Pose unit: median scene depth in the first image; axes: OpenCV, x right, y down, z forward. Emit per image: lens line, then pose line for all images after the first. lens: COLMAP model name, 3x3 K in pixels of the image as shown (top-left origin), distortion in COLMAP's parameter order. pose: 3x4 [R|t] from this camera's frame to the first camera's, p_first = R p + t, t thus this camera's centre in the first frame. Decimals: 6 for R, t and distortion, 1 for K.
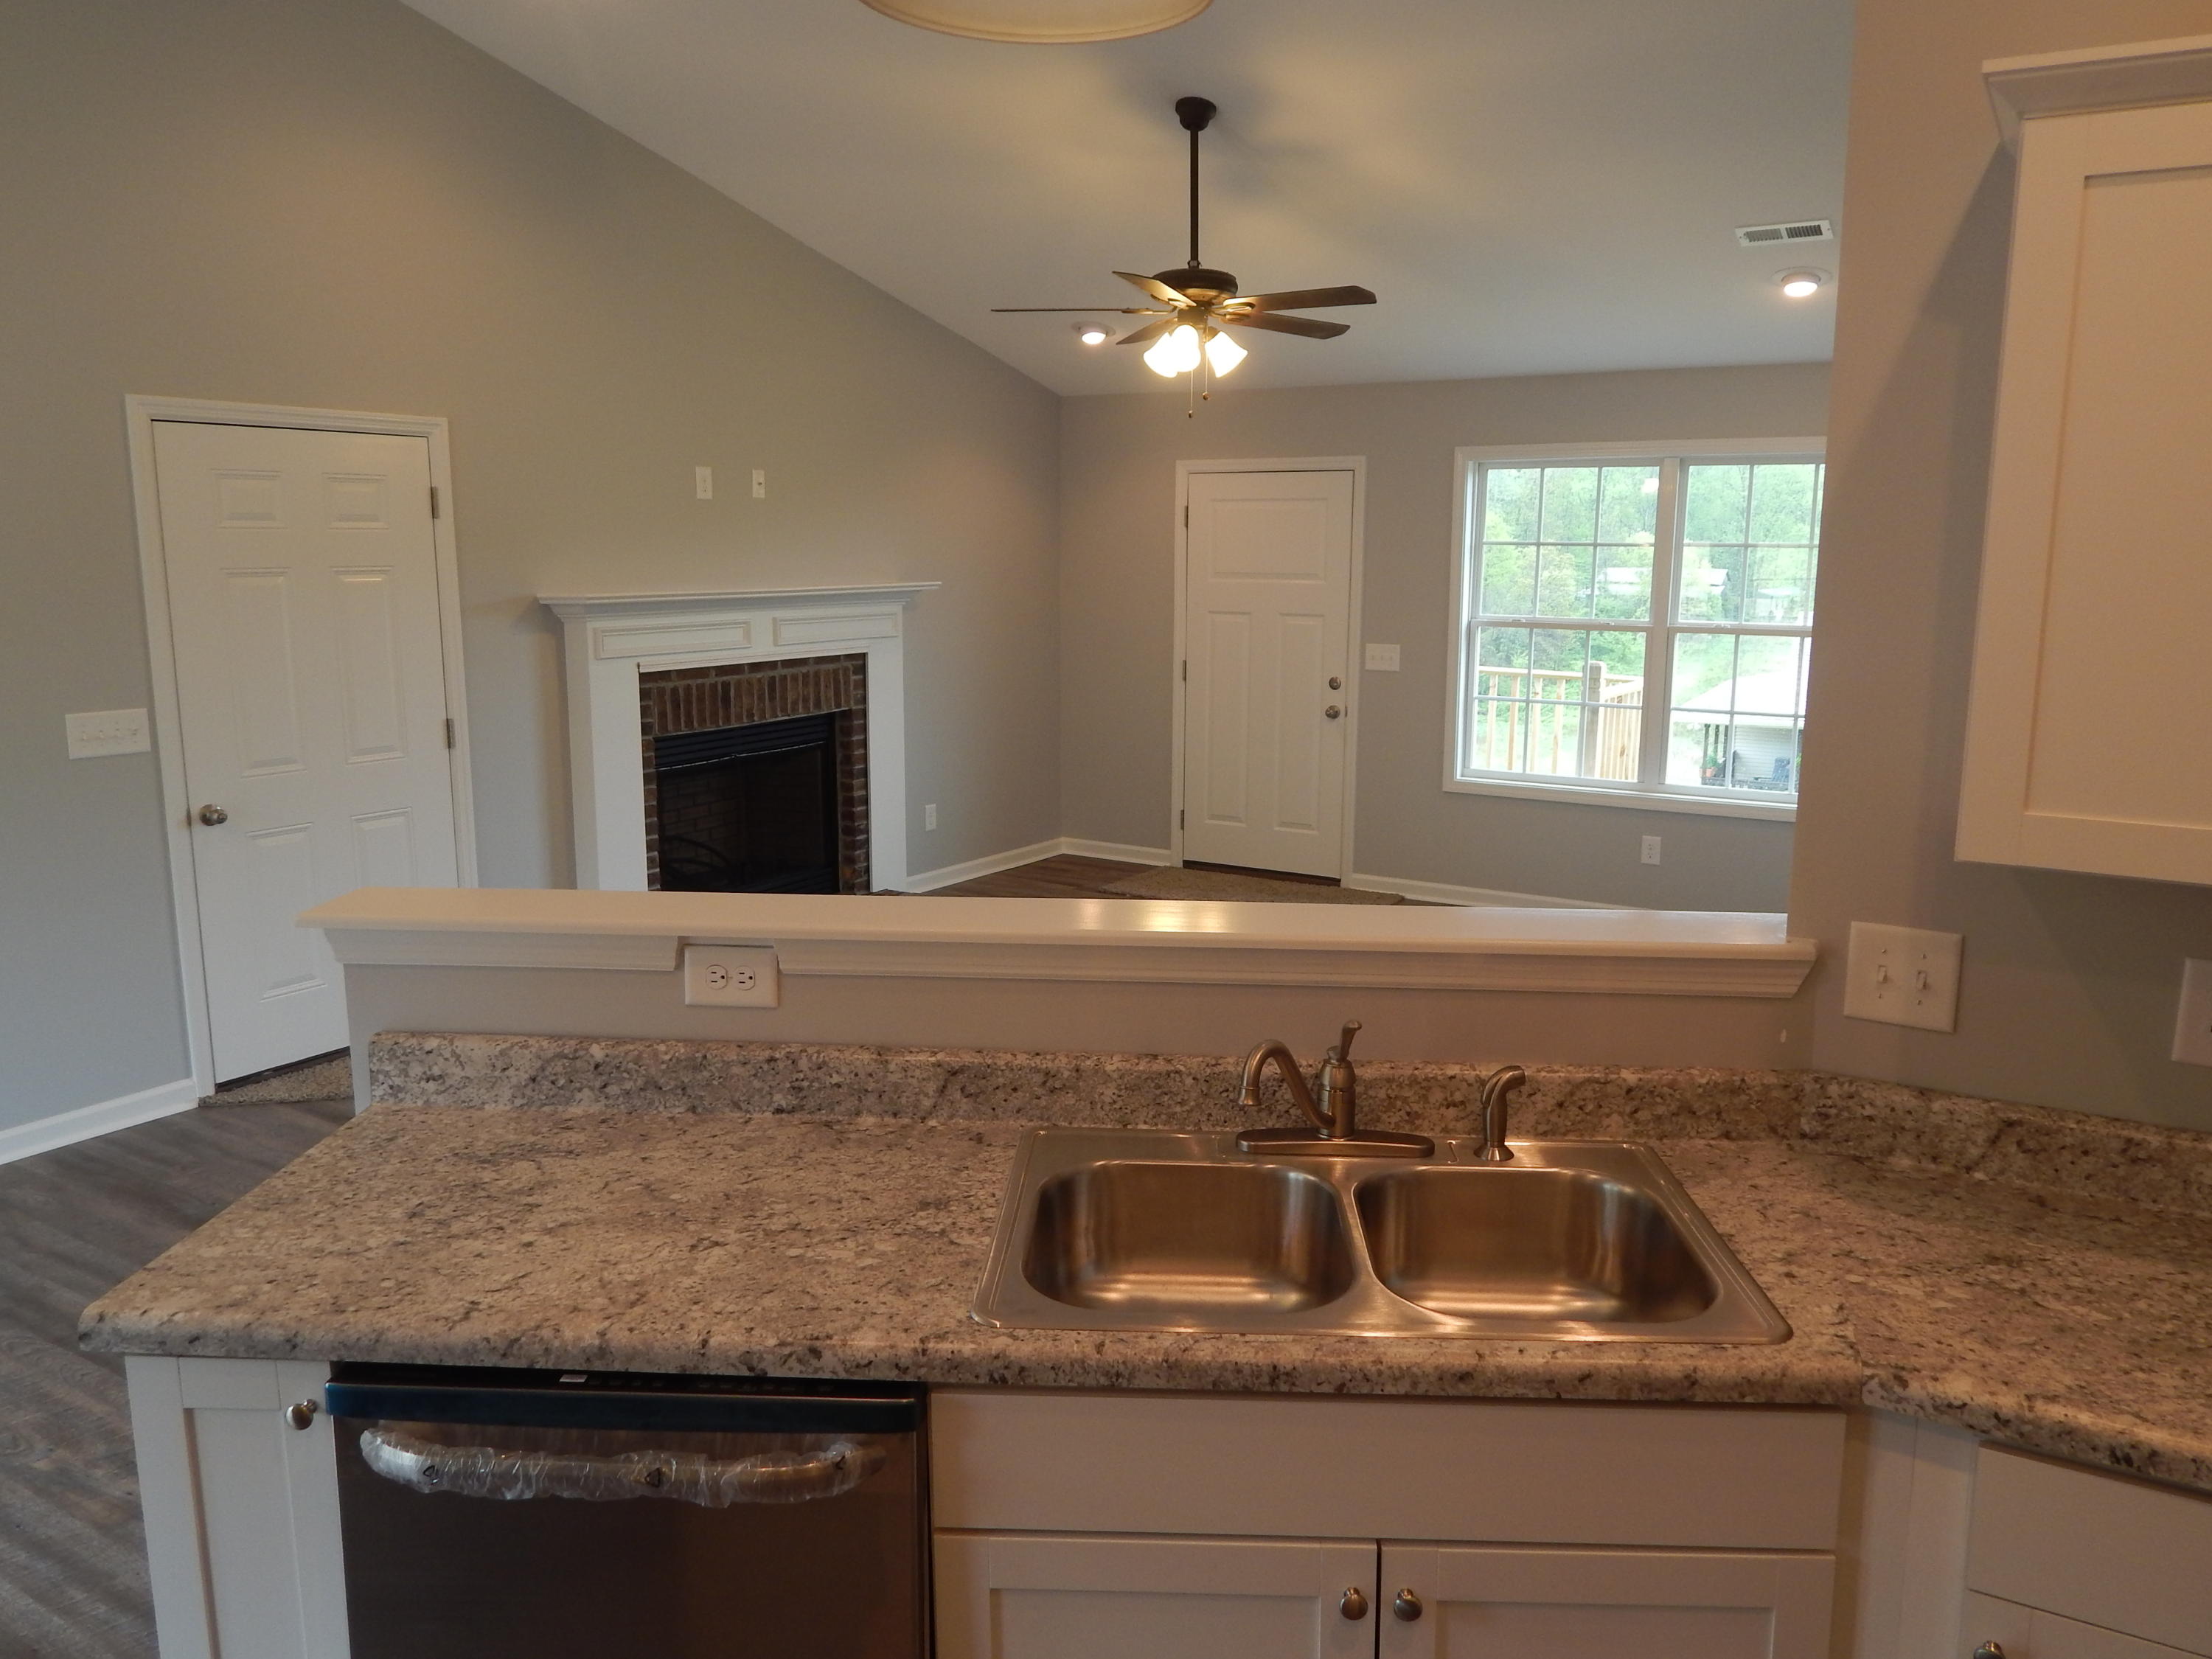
lens RADIAL K [[1641.0, 0, 1141.4], [0, 1641.0, 831.4], [0, 0, 1]] dist [0.012445, -0.009932]
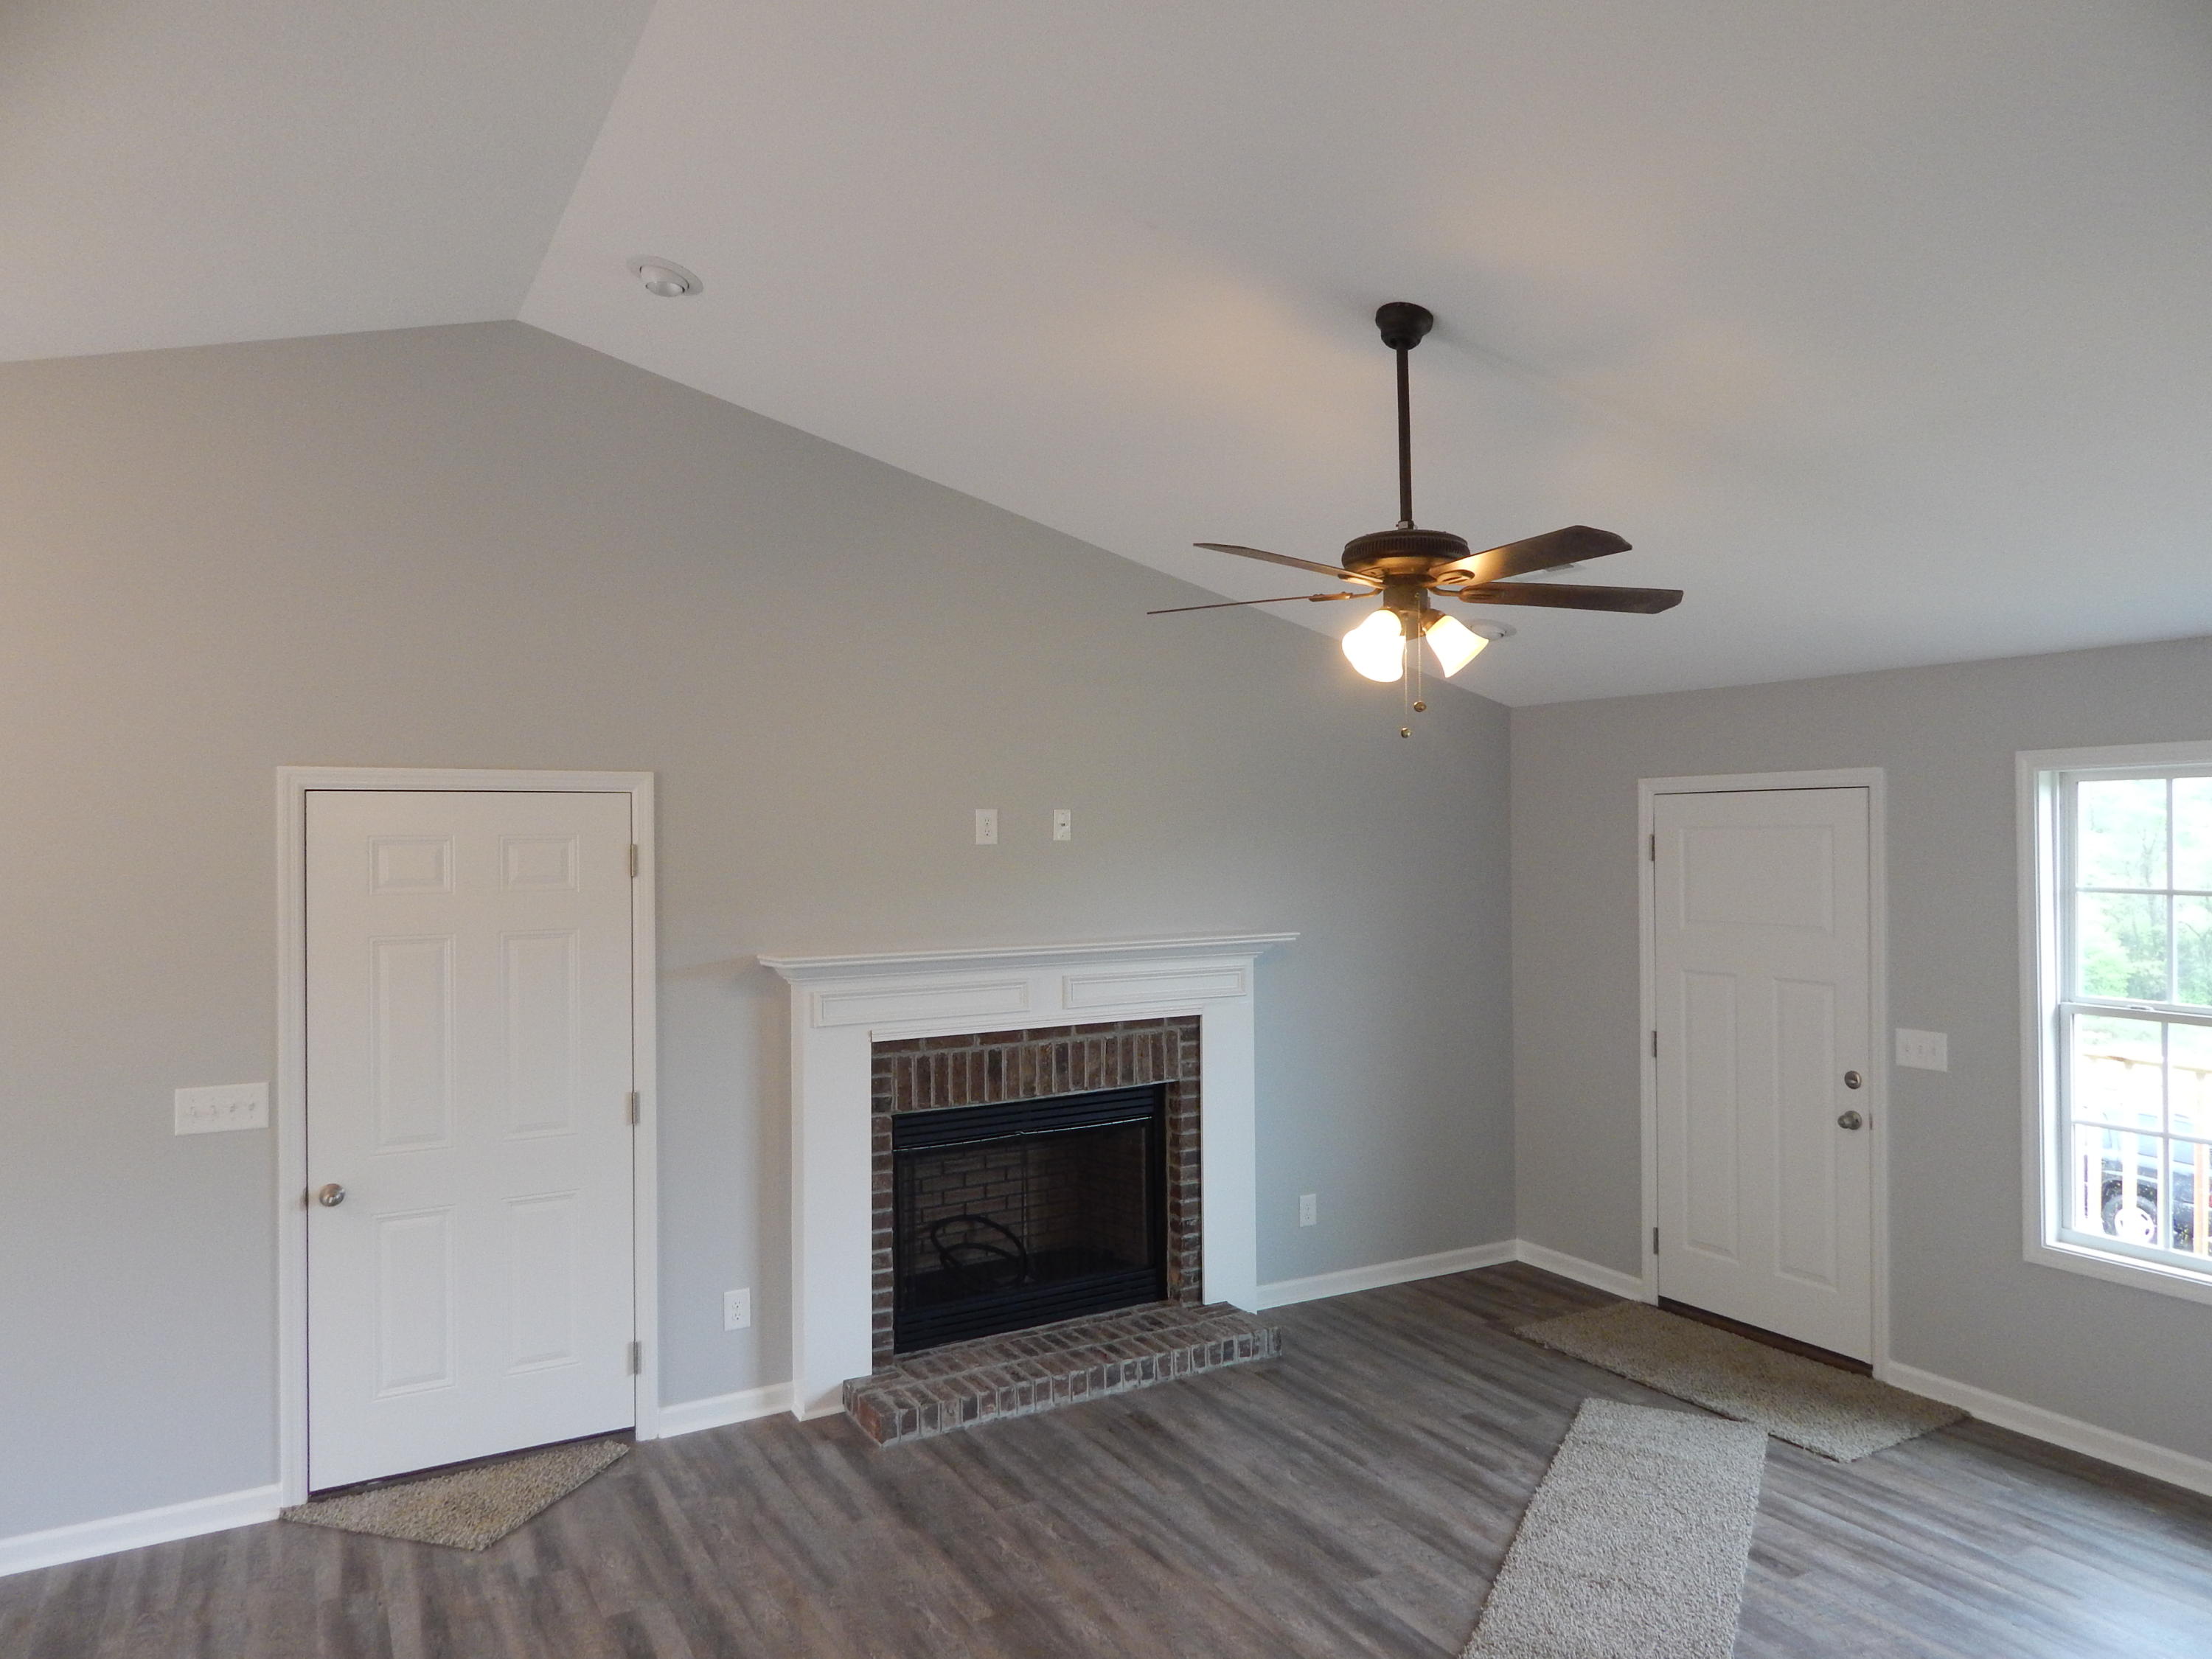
lens RADIAL K [[1483.1, 0, 1116.1], [0, 1483.1, 826.4], [0, 0, 1]] dist [0.007787, -0.000968]
pose [[0.872945, -0.015544, -0.487571, 0.184909], [-0.073422, 0.983920, -0.162823, -0.083476], [0.482261, 0.177934, 0.857766, 0.330820]]
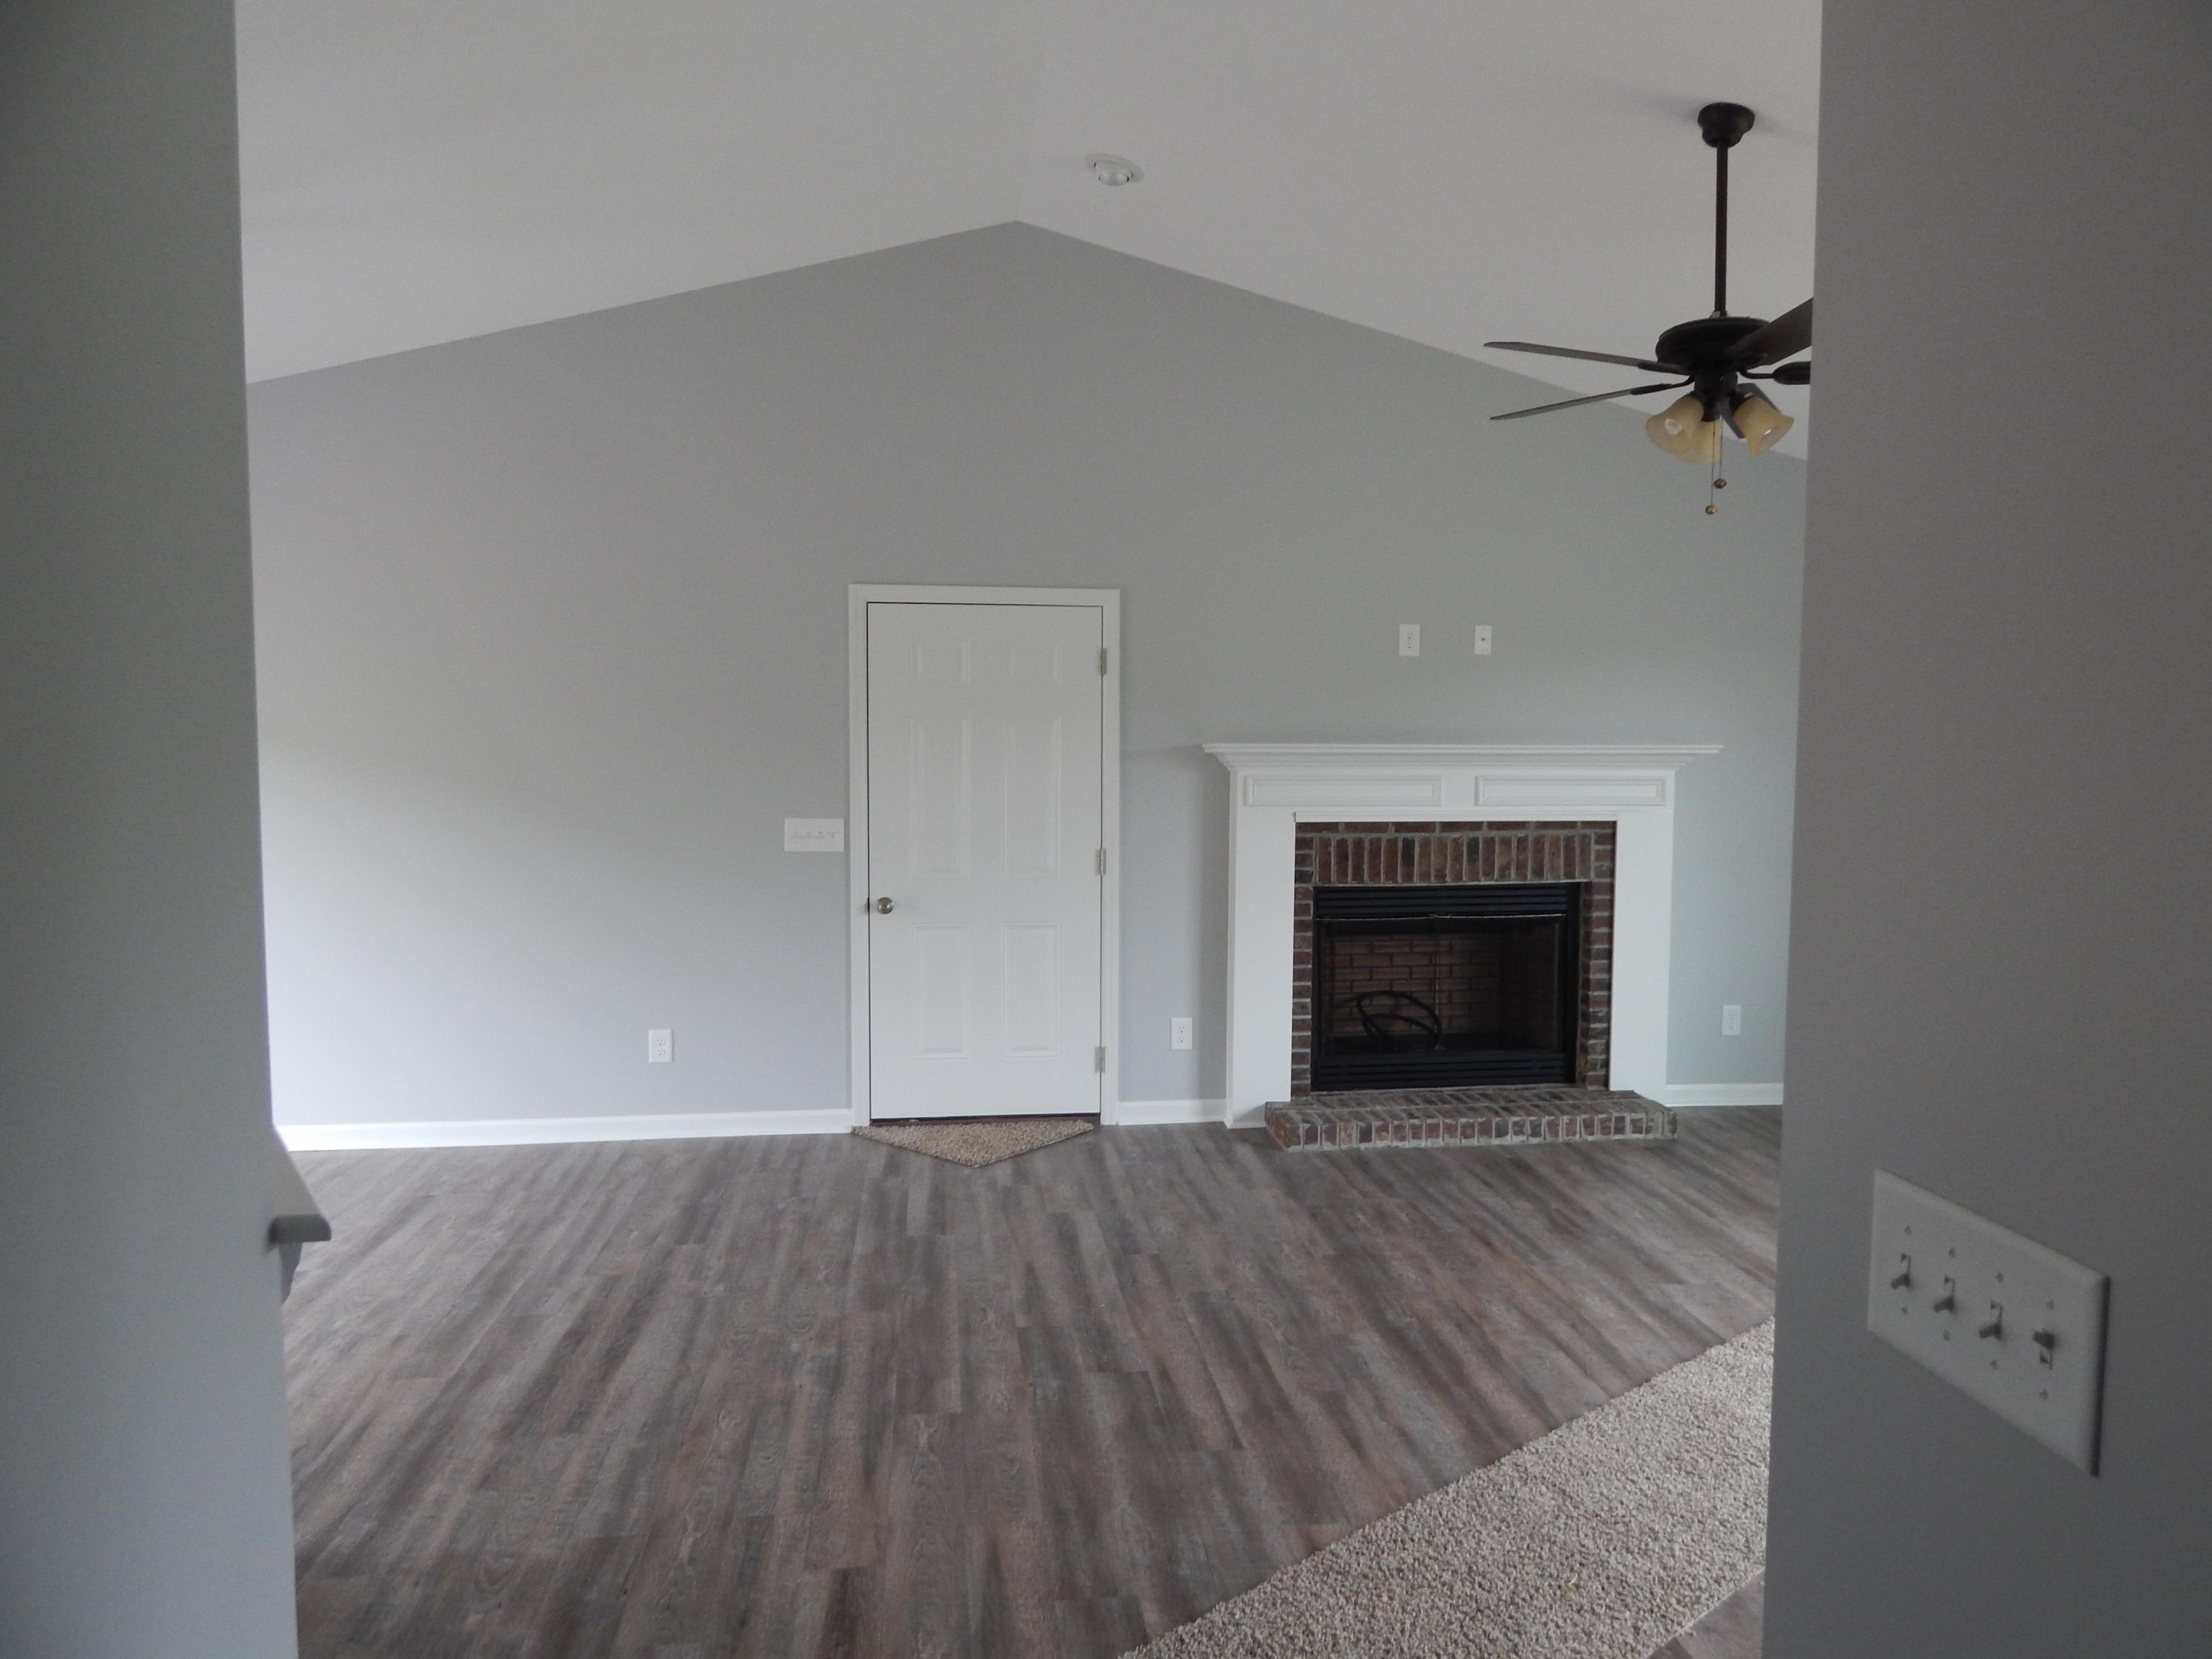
lens RADIAL K [[1493.8, 0, 1110.0], [0, 1493.8, 825.1], [0, 0, 1]] dist [0.039925, -0.029571]
pose [[0.617039, 0.047587, -0.785493, 0.333997], [-0.141634, 0.988585, -0.051369, -0.027420], [0.774082, 0.142949, 0.616735, 0.304344]]
